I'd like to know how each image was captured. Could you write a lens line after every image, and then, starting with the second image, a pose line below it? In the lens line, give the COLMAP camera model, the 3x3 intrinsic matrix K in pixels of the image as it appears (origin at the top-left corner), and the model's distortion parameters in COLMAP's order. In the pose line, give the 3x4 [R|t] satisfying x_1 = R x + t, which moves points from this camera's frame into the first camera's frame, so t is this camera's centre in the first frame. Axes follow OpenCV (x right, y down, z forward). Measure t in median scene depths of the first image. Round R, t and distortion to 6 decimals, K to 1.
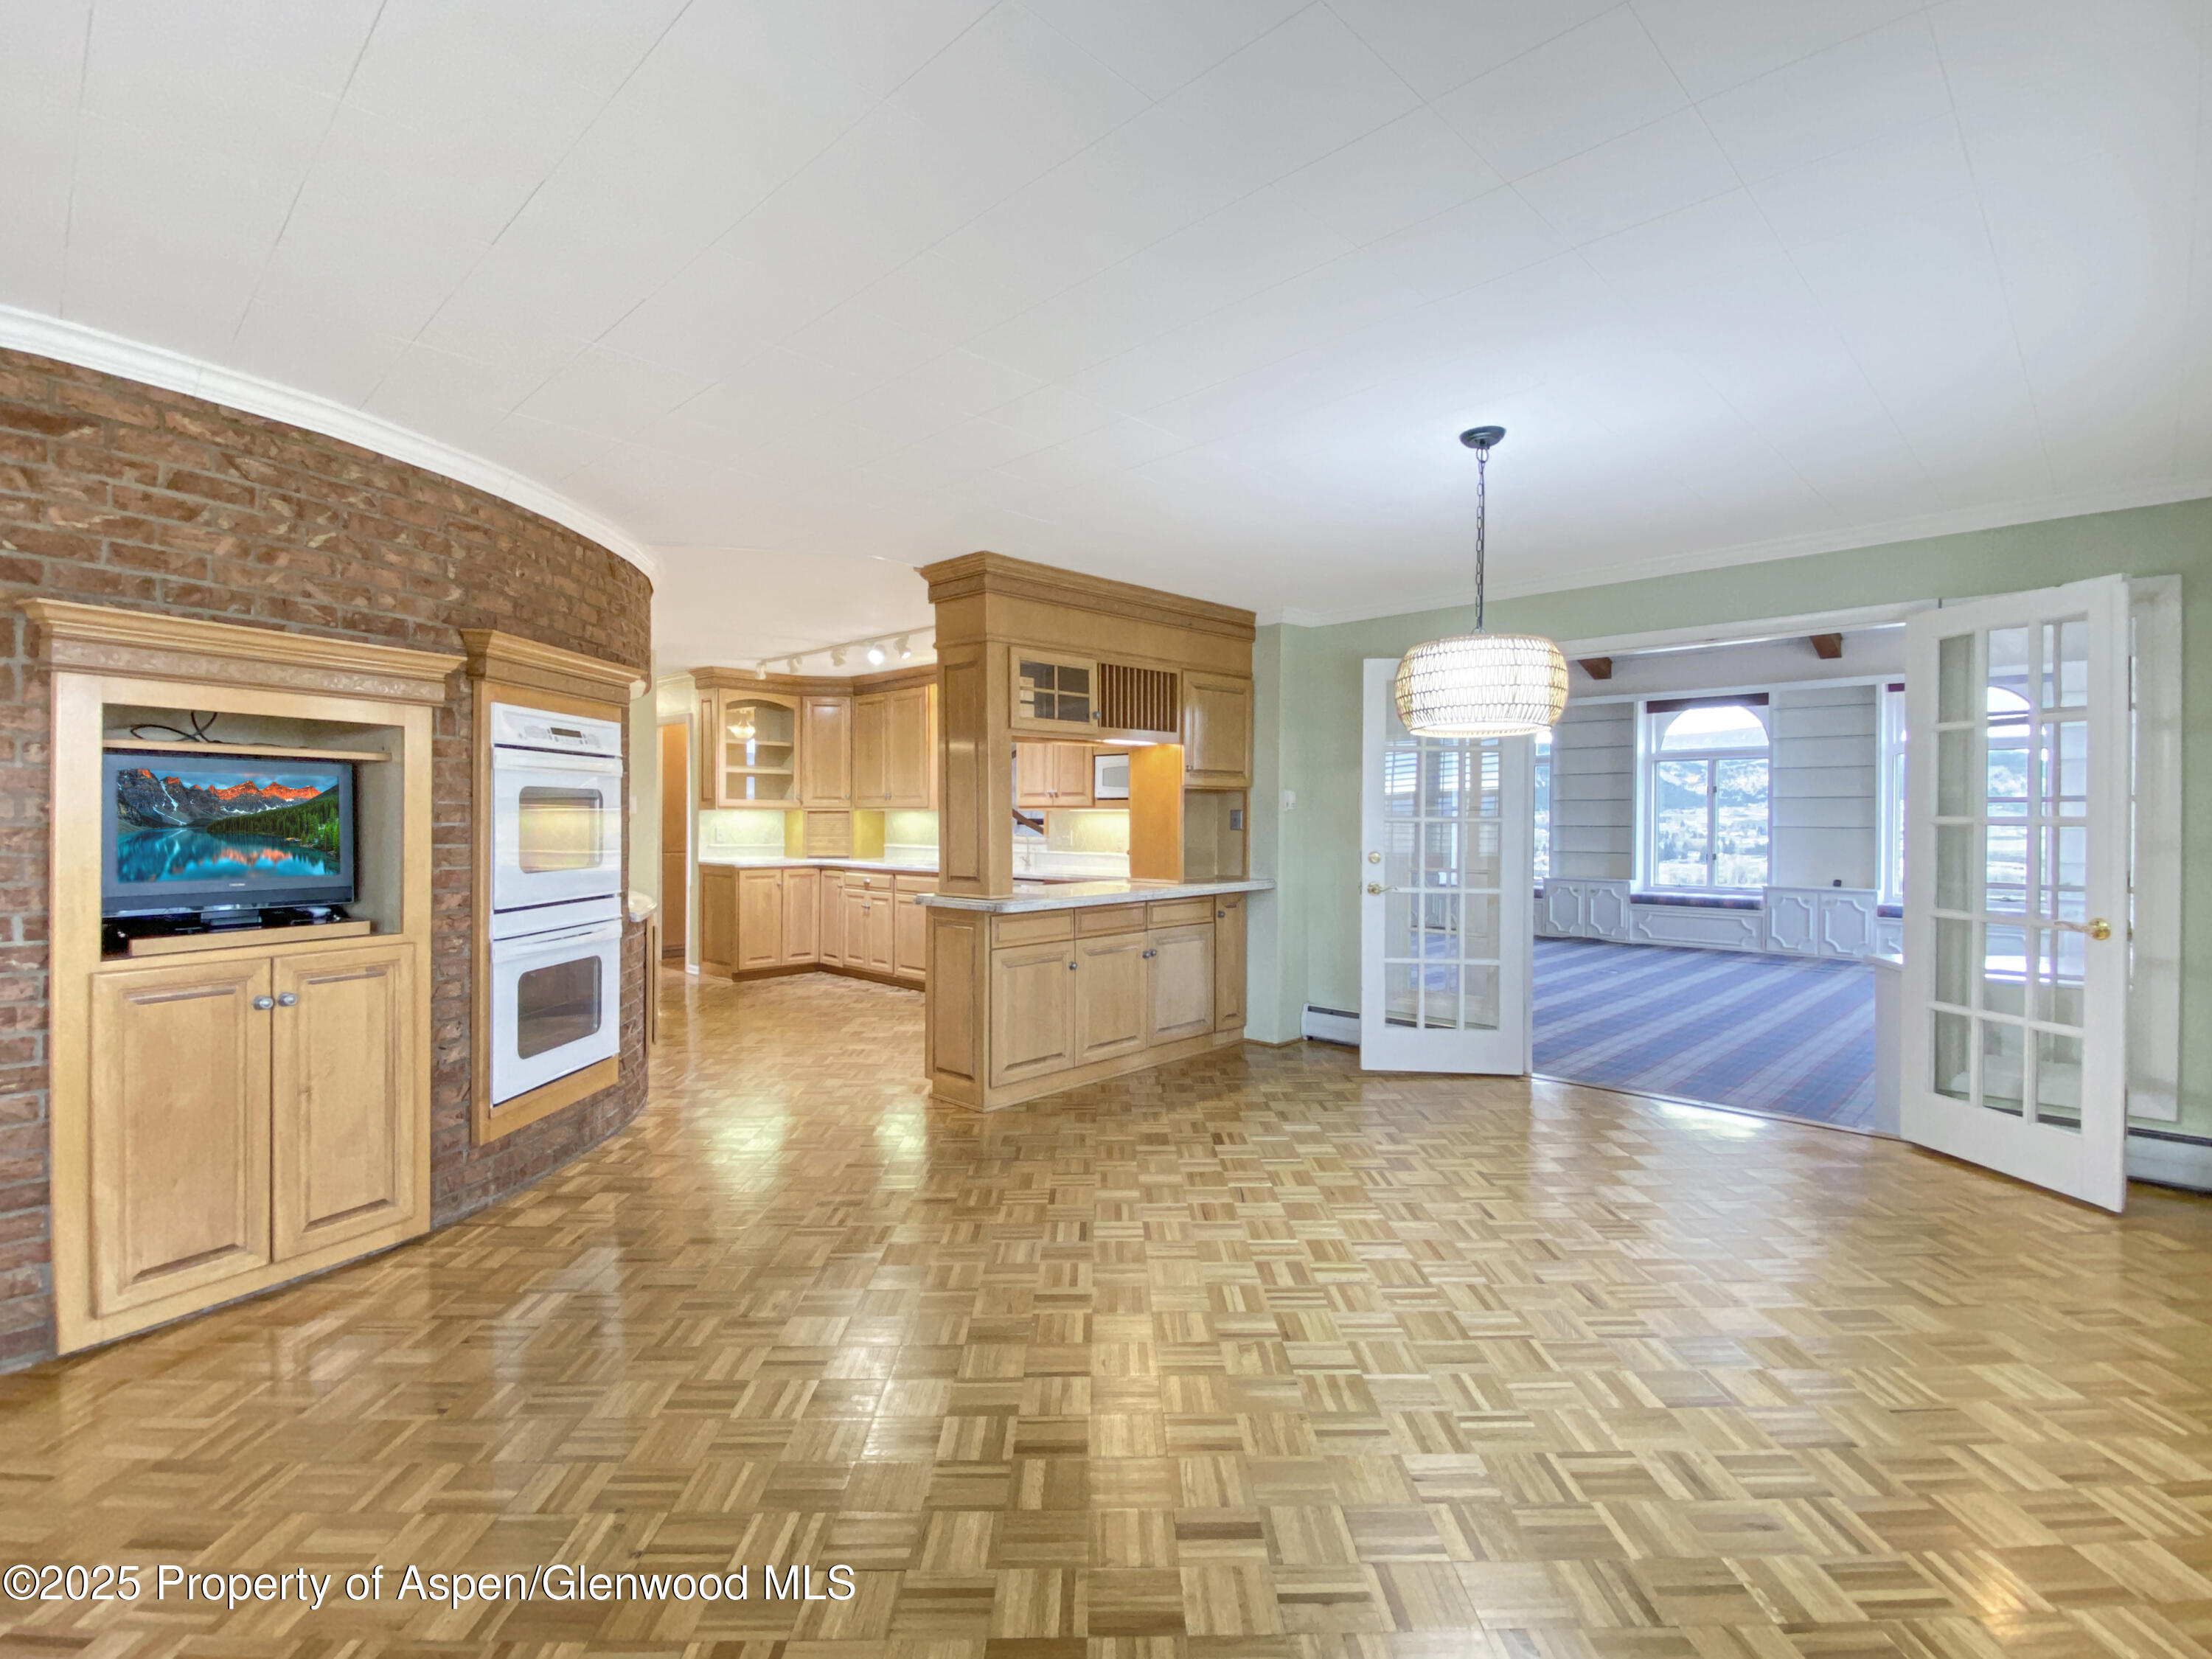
lens RADIAL K [[1089.6, 0, 1120.2], [0, 1089.6, 838.8], [0, 0, 1]] dist [0.081149, -0.062535]
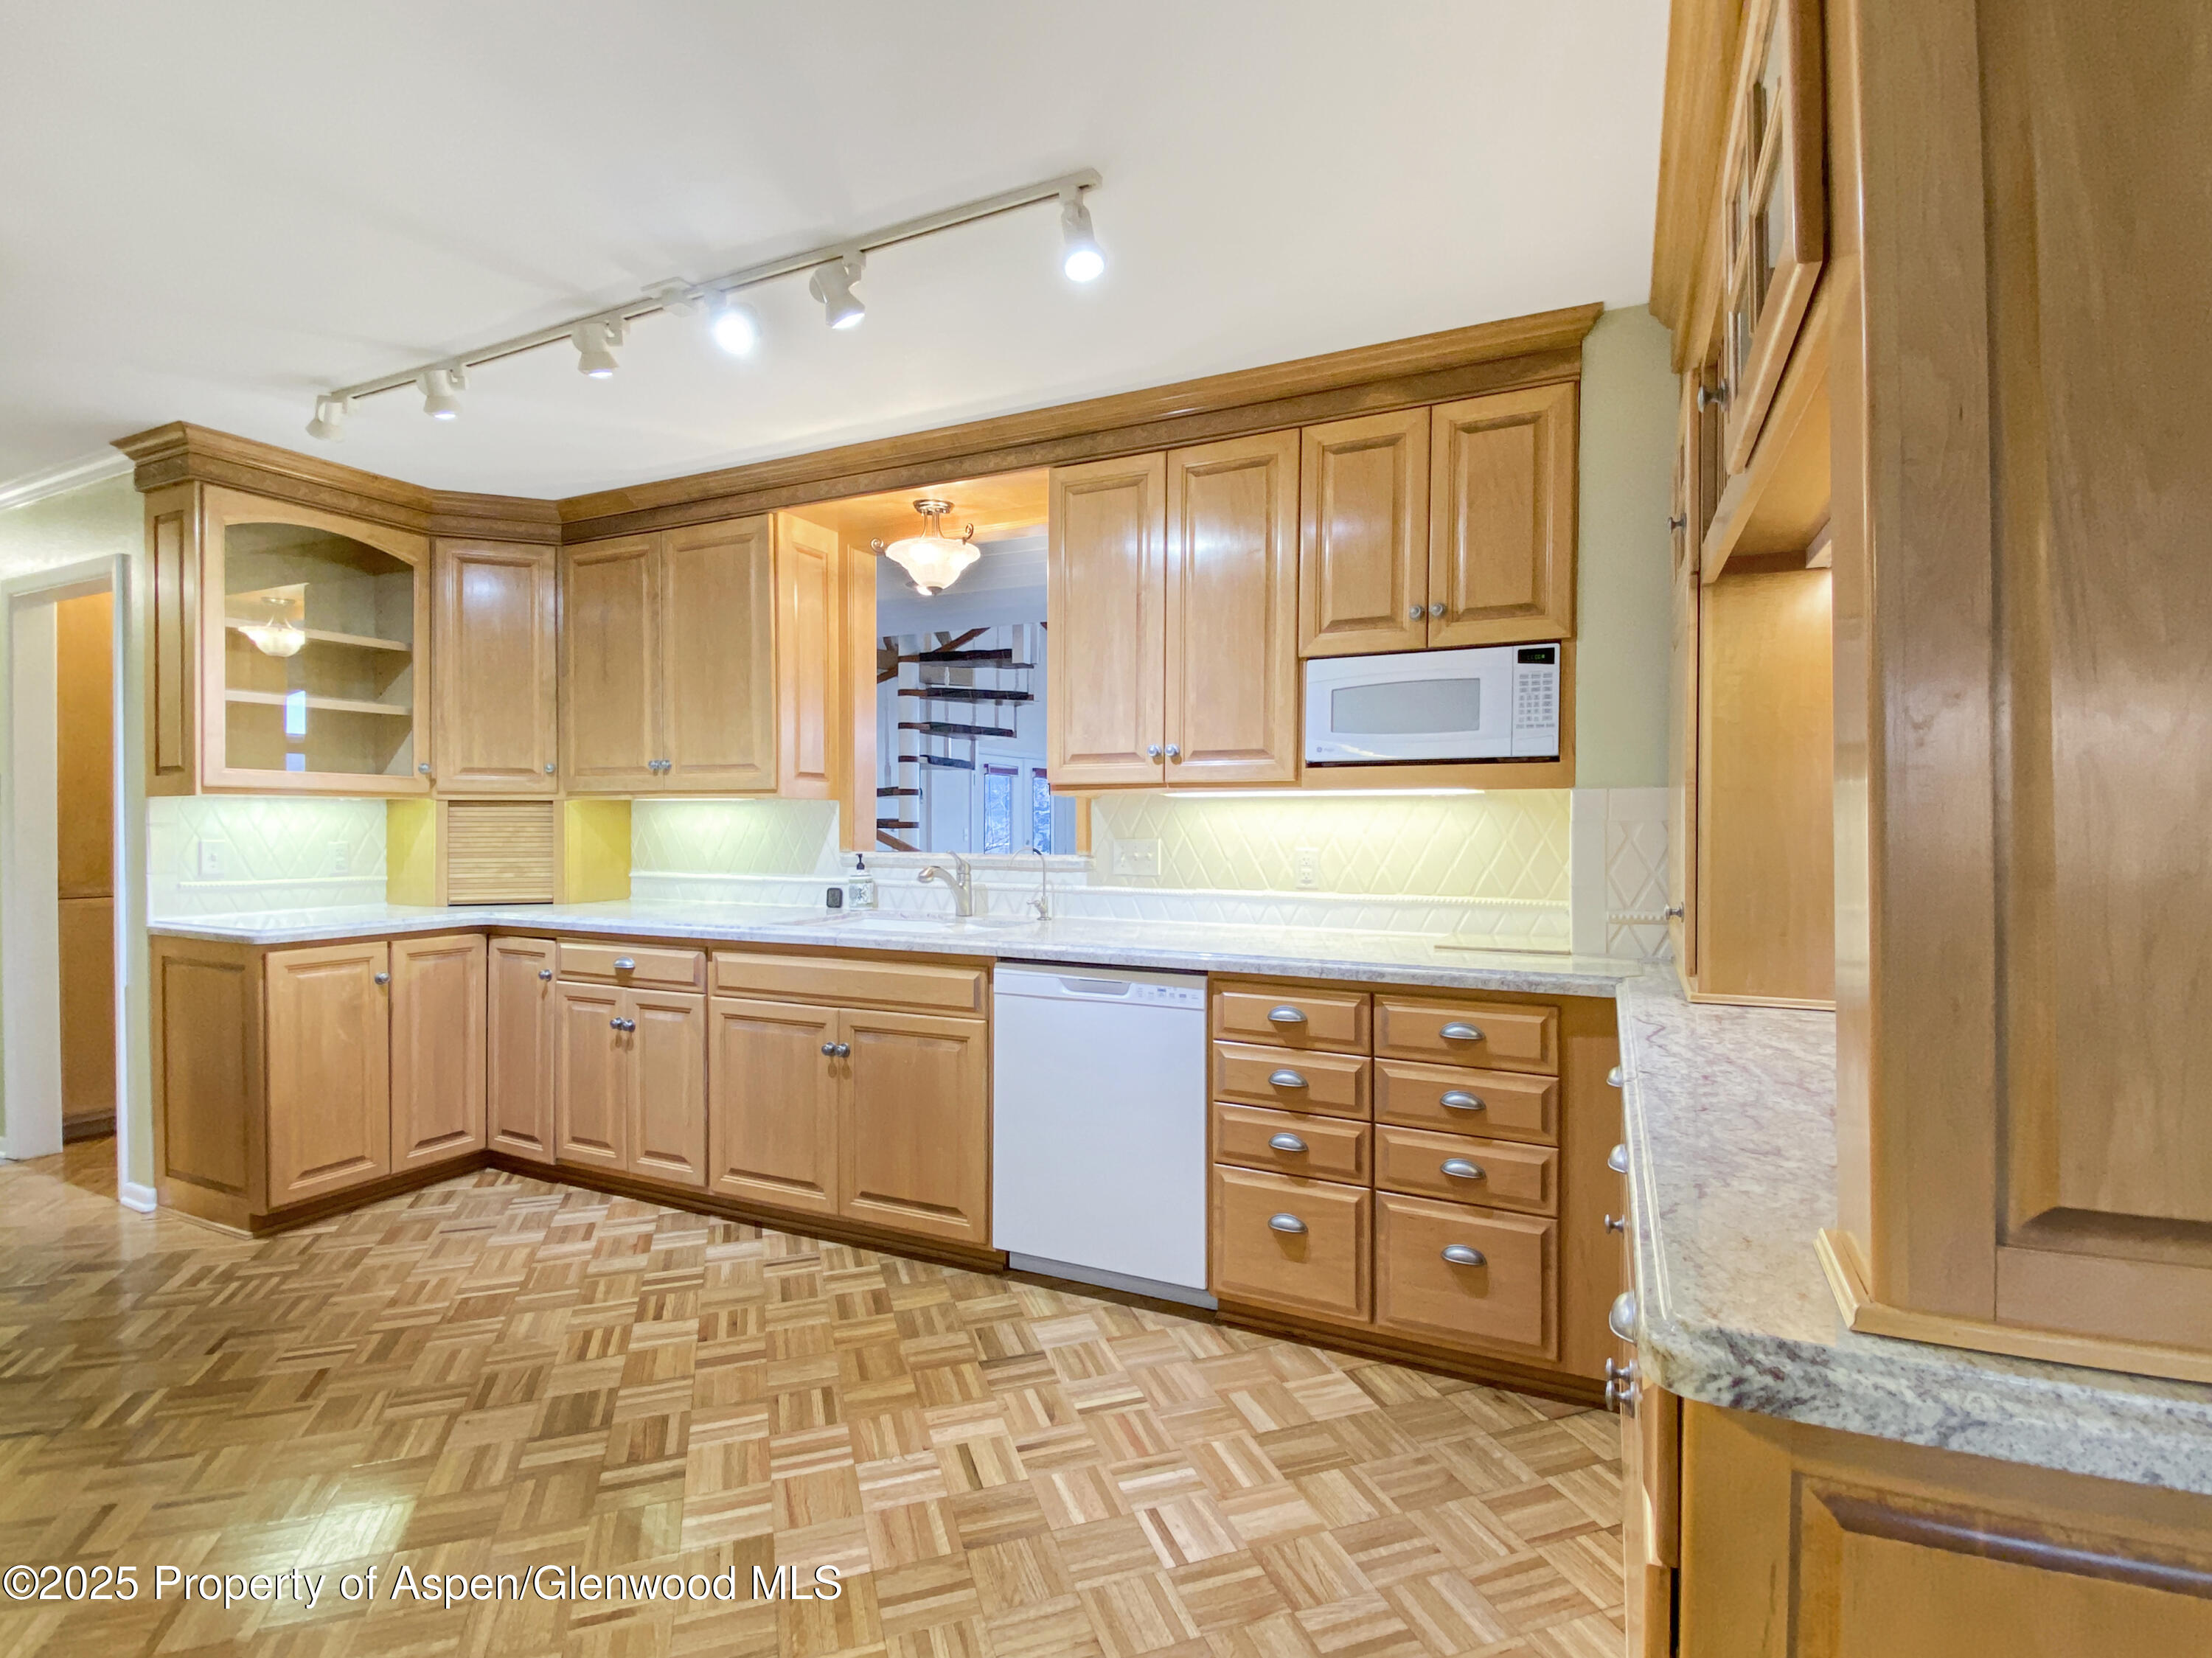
lens RADIAL K [[1065.0, 0, 1107.7], [0, 1065.0, 838.1], [0, 0, 1]] dist [0.026250, -0.031936]
pose [[0.945747, -0.007540, 0.324816, -0.180104], [0.008571, 0.999962, -0.001743, -0.007315], [-0.324791, 0.004432, 0.945776, 0.524039]]
